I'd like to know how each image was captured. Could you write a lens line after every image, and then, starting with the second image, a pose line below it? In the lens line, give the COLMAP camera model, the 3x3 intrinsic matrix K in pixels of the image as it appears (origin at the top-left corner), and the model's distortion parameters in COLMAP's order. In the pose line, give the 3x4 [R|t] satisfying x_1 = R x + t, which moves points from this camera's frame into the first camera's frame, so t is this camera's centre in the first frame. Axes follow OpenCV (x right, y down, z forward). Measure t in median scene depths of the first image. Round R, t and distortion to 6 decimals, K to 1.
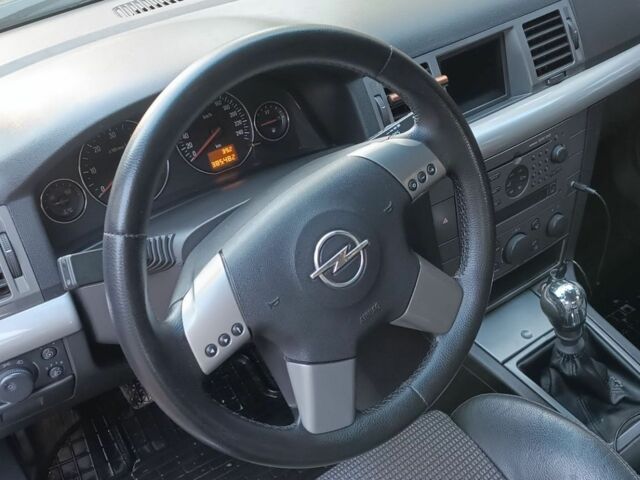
lens RADIAL K [[783.6, 0, 320.7], [0, 783.6, 240.1], [0, 0, 1]] dist [0.024925, 0.000000]
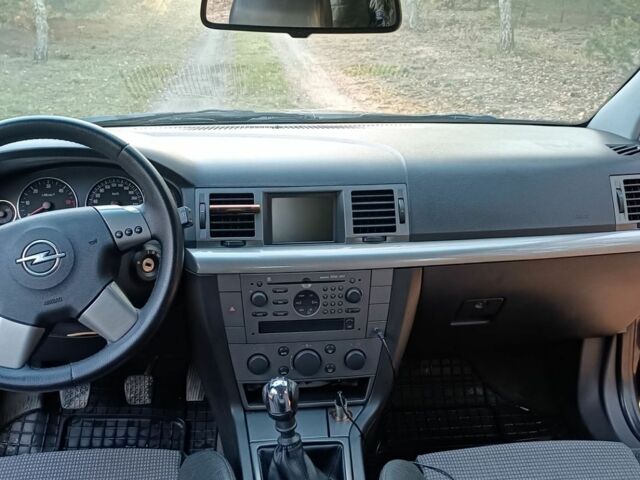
lens RADIAL K [[783.6, 0, 323.4], [0, 783.6, 233.3], [0, 0, 1]] dist [0.024925, 0.000000]
pose [[0.868401, 0.237225, -0.435436, 0.784069], [-0.347986, 0.917135, -0.194344, 0.057586], [0.353250, 0.320295, 0.878991, -0.134557]]
